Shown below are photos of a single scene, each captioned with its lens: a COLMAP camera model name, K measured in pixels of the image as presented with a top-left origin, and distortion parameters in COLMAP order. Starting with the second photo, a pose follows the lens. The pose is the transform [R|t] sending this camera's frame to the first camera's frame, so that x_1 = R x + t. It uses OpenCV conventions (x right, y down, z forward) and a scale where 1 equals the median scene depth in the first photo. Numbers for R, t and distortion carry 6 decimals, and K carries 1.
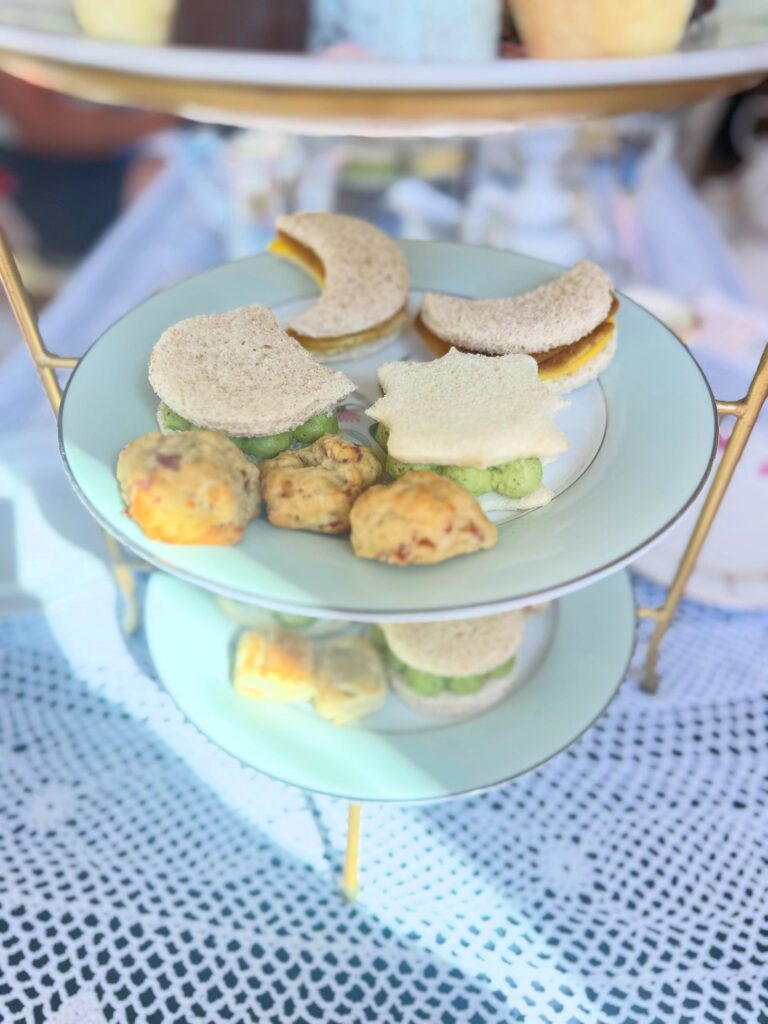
lens RADIAL K [[763.7, 0, 384.0], [0, 763.7, 512.0], [0, 0, 1]] dist [-0.010690, -0.002955]
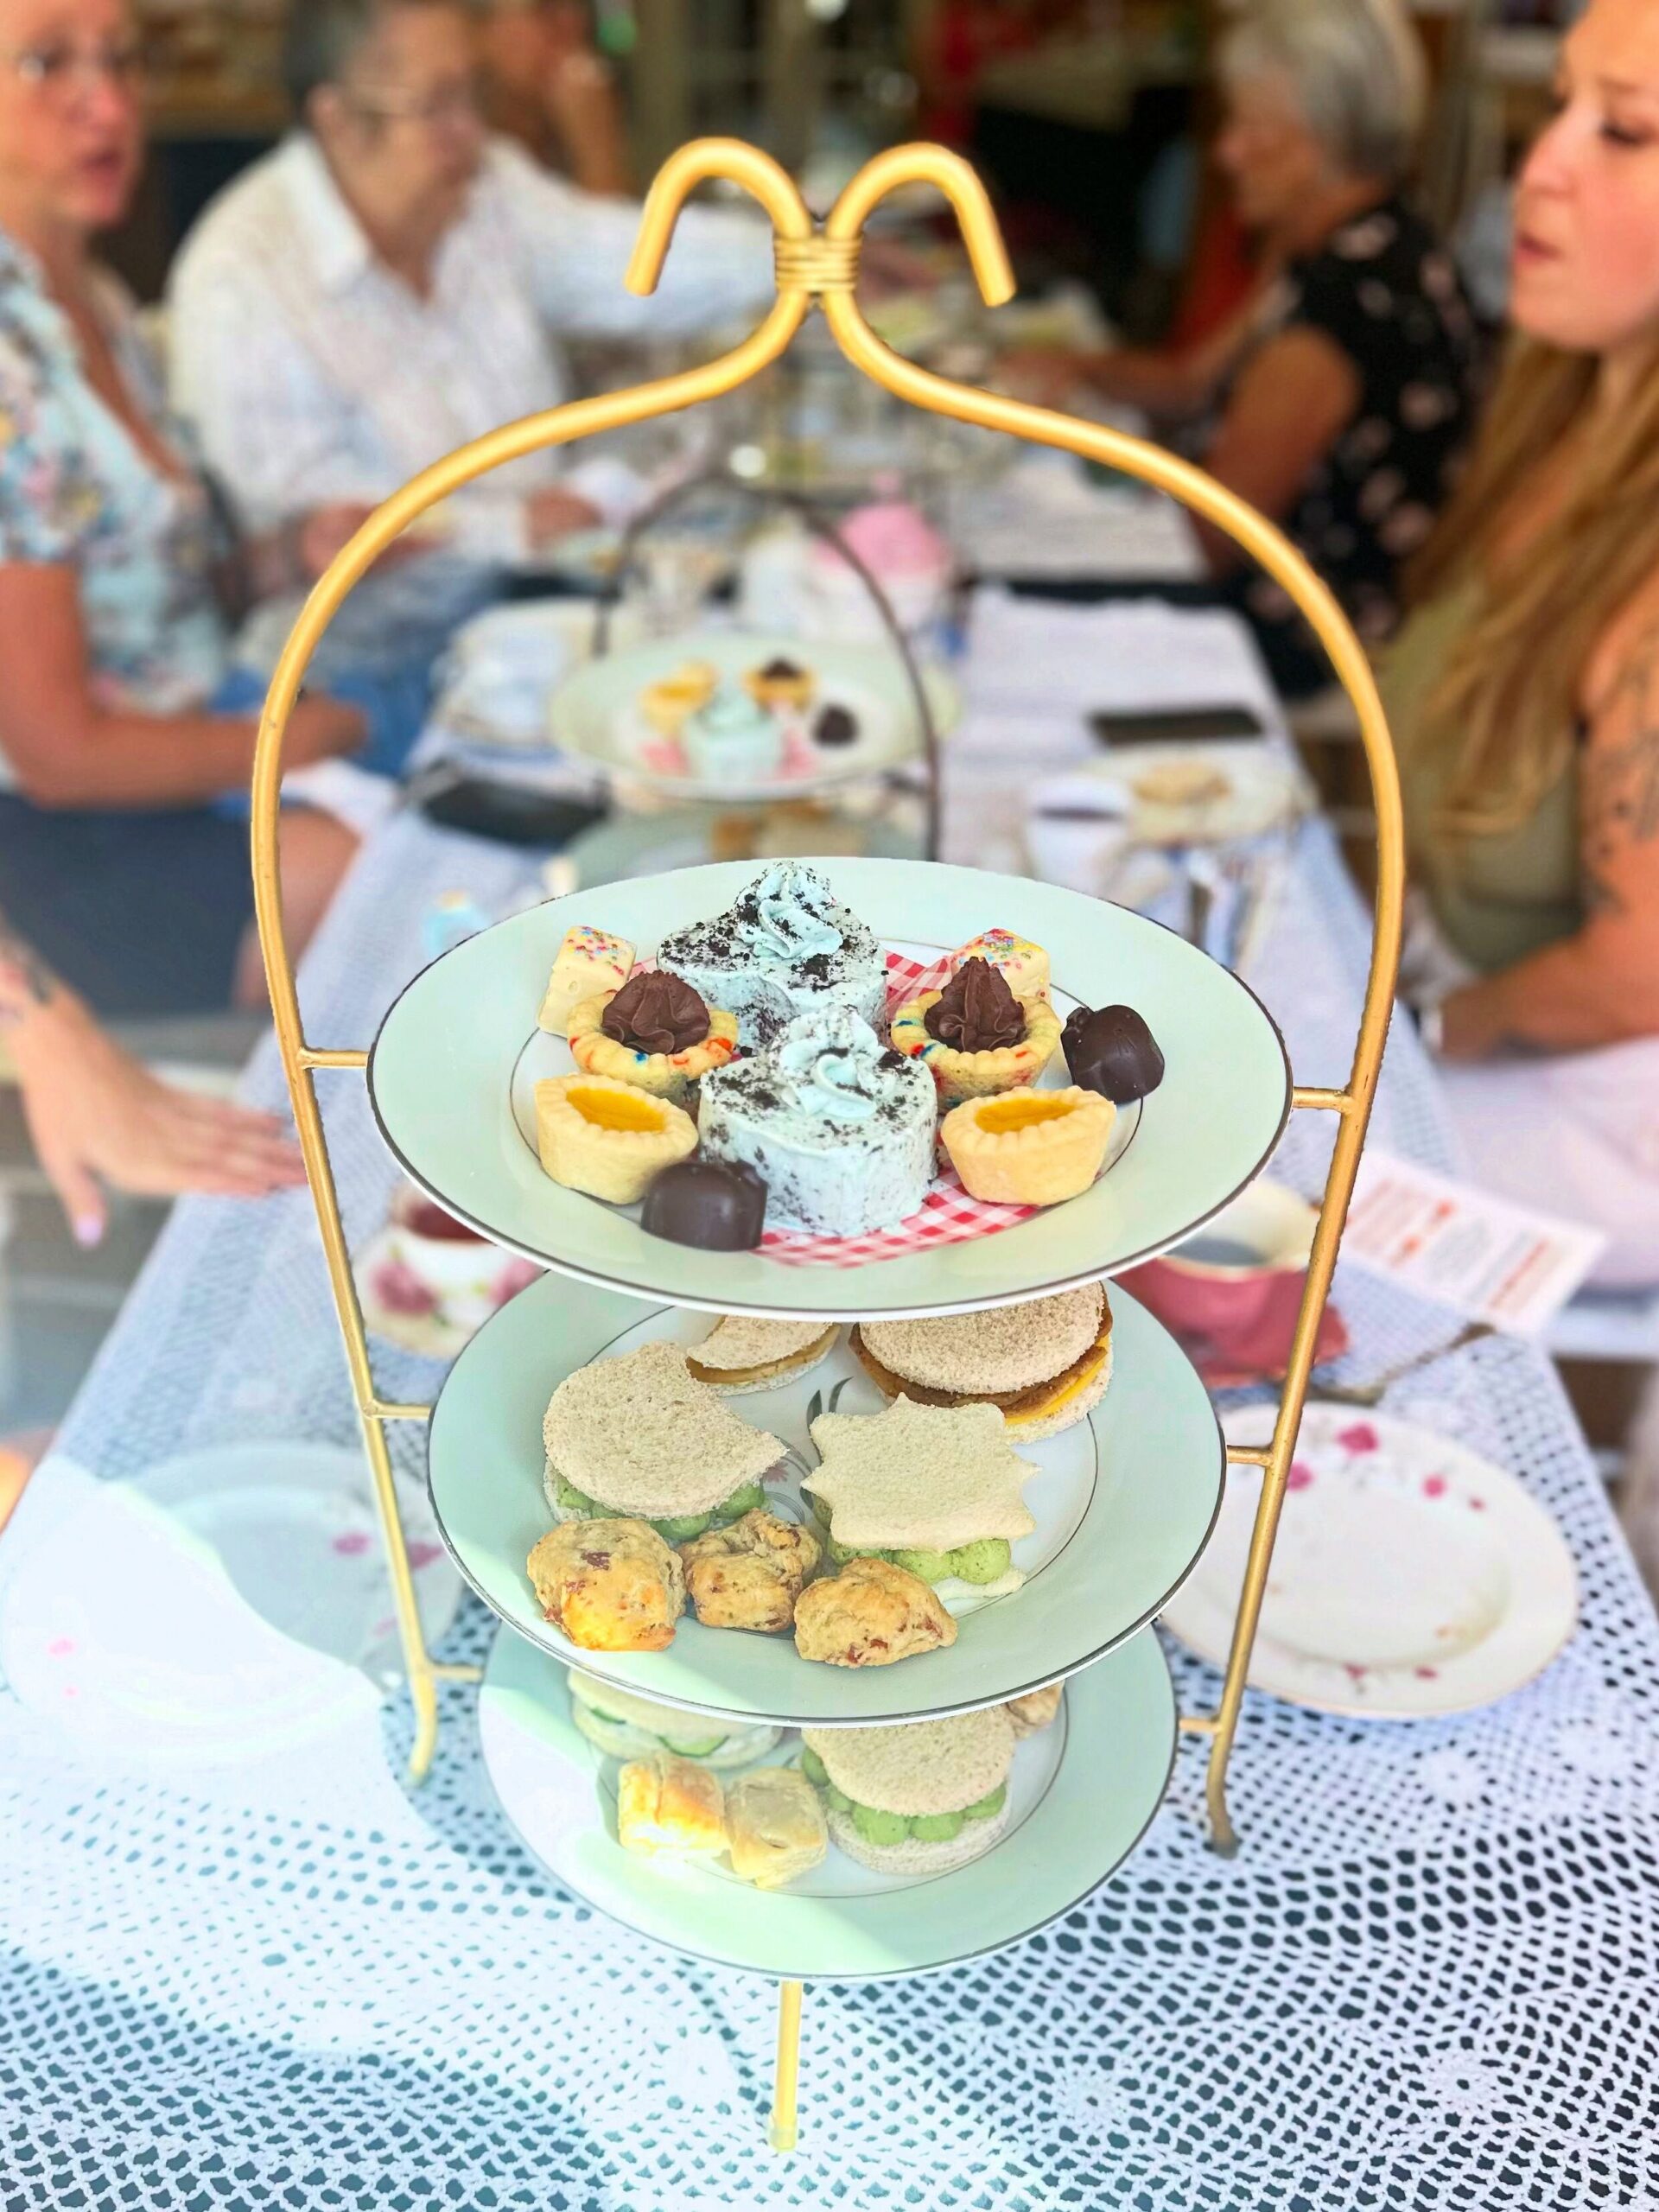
lens RADIAL K [[1862.4, 0, 762.2], [0, 1862.4, 1348.5], [0, 0, 1]] dist [0.087281, -0.129255]
pose [[0.999678, -0.024988, 0.004450, -0.055661], [0.025290, 0.995483, -0.091507, -0.070712], [-0.002143, 0.091590, 0.995794, -0.824379]]
